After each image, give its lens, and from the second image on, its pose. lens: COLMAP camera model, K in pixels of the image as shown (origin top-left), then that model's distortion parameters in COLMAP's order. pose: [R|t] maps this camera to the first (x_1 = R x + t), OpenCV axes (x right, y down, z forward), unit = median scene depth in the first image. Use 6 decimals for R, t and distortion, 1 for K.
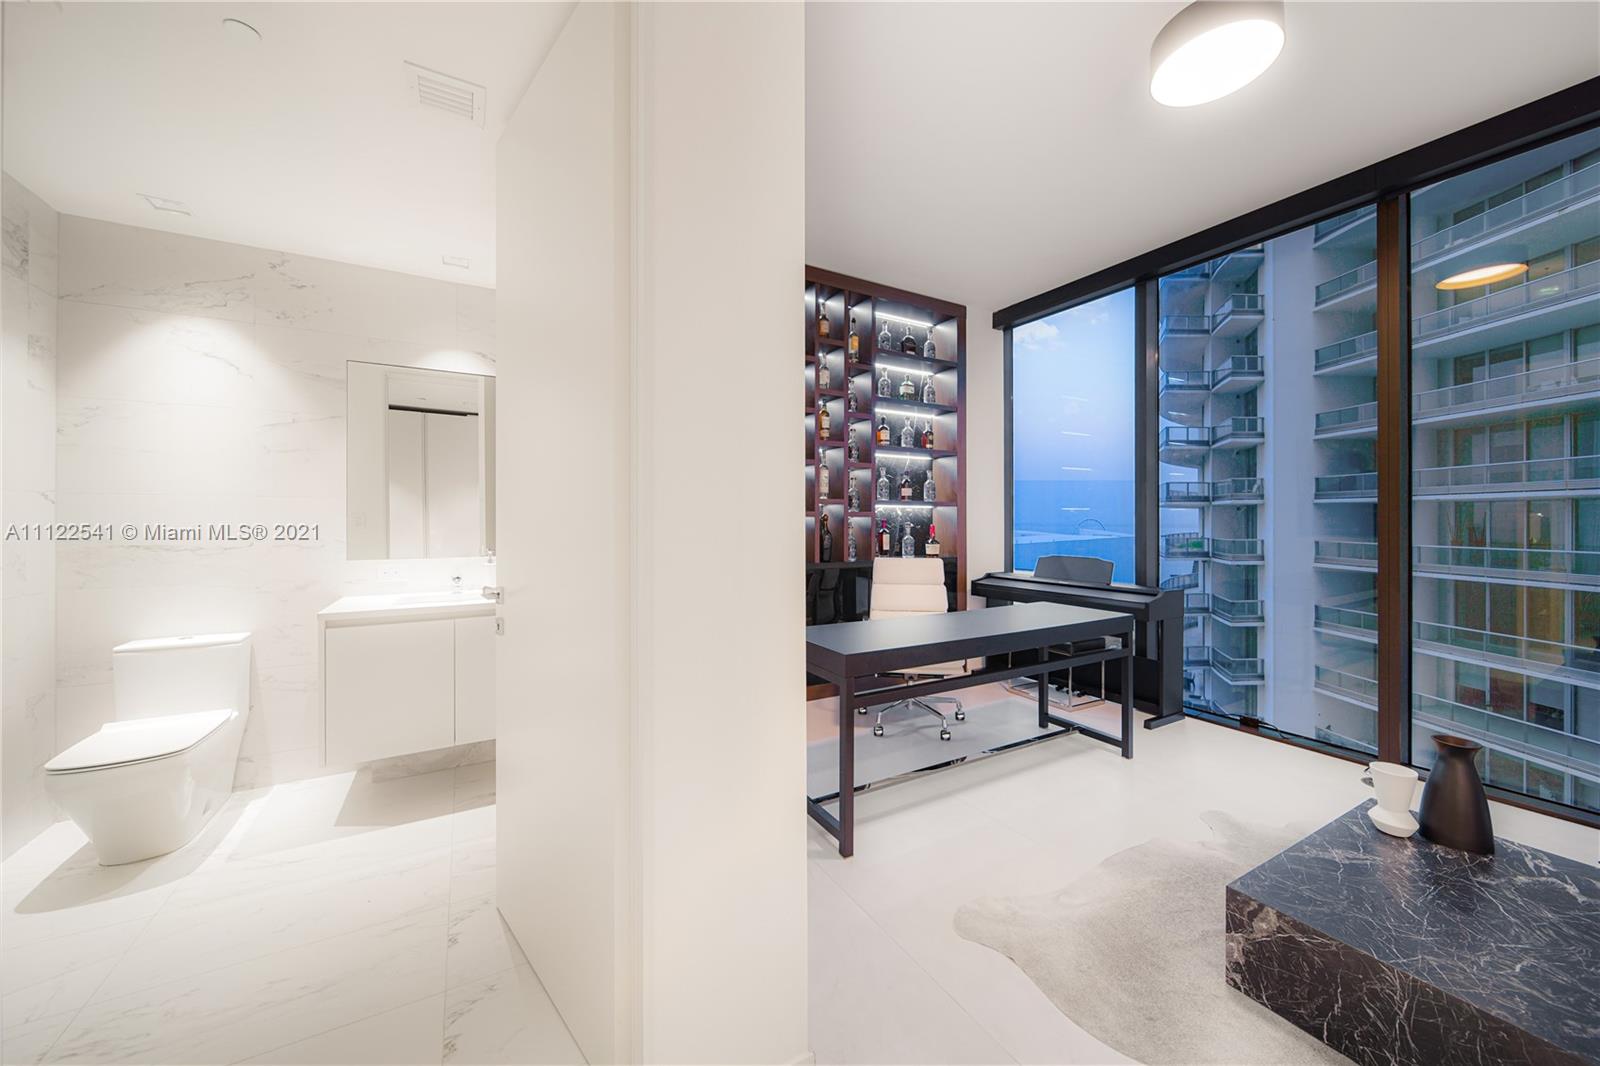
lens RADIAL K [[576.1, 0, 802.6], [0, 576.1, 520.9], [0, 0, 1]] dist [0.000297, -0.001795]
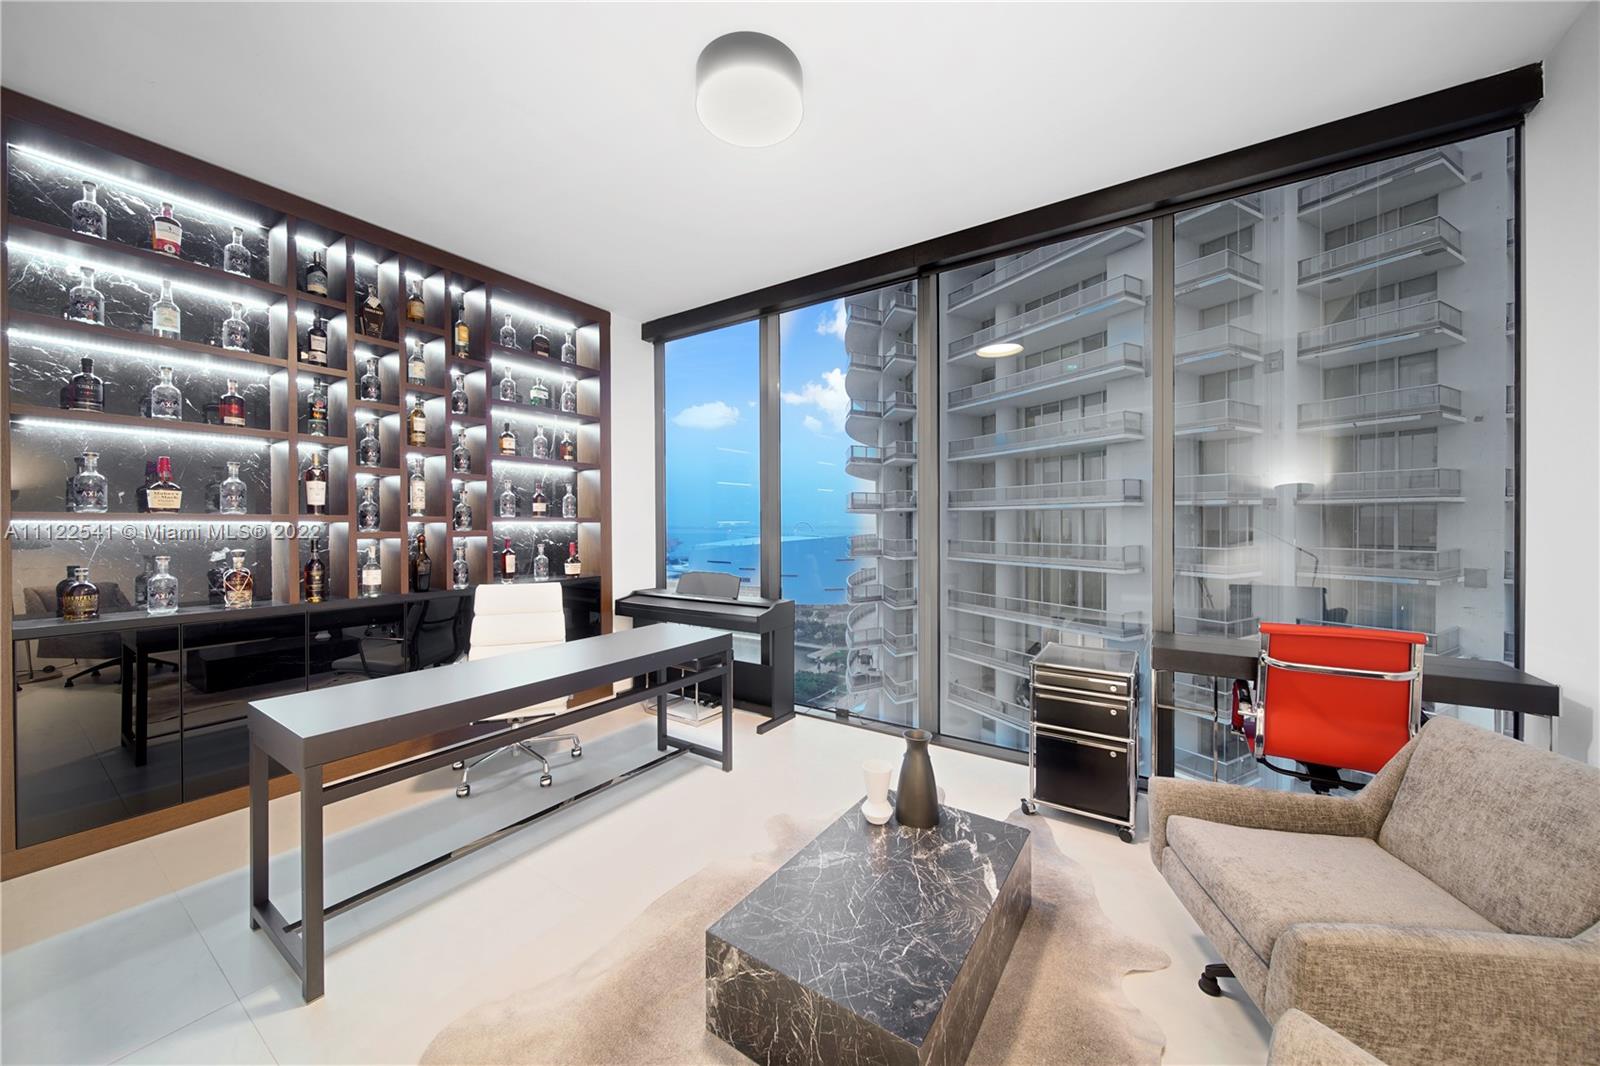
lens RADIAL K [[564.9, 0, 799.5], [0, 564.9, 529.4], [0, 0, 1]] dist [-0.000803, -0.000001]
pose [[0.897546, -0.009571, 0.440818, 0.175199], [0.005737, 0.999933, 0.010030, -0.024442], [-0.440884, -0.006474, 0.897541, 0.024165]]
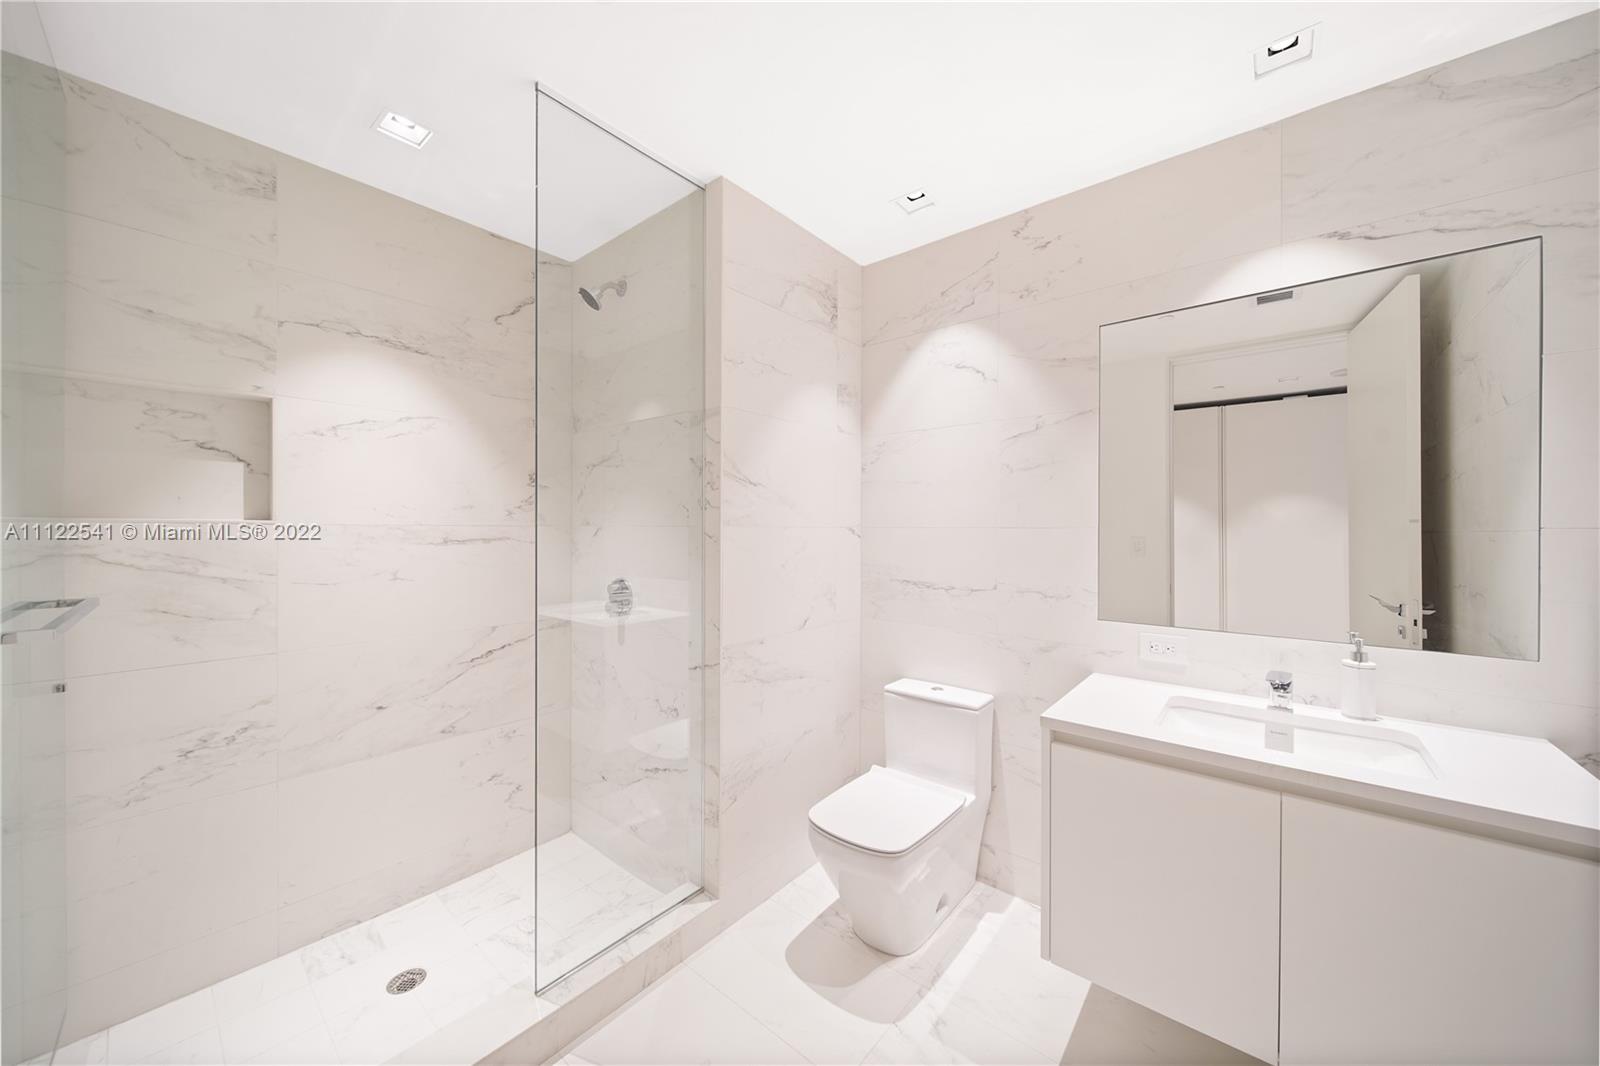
lens RADIAL K [[564.9, 0, 799.5], [0, 564.9, 529.4], [0, 0, 1]] dist [-0.000803, -0.000001]
pose [[0.343902, 0.002177, -0.939003, -0.200640], [-0.004529, 0.999990, 0.000660, -0.026503], [0.938994, 0.004026, 0.343909, 0.308019]]
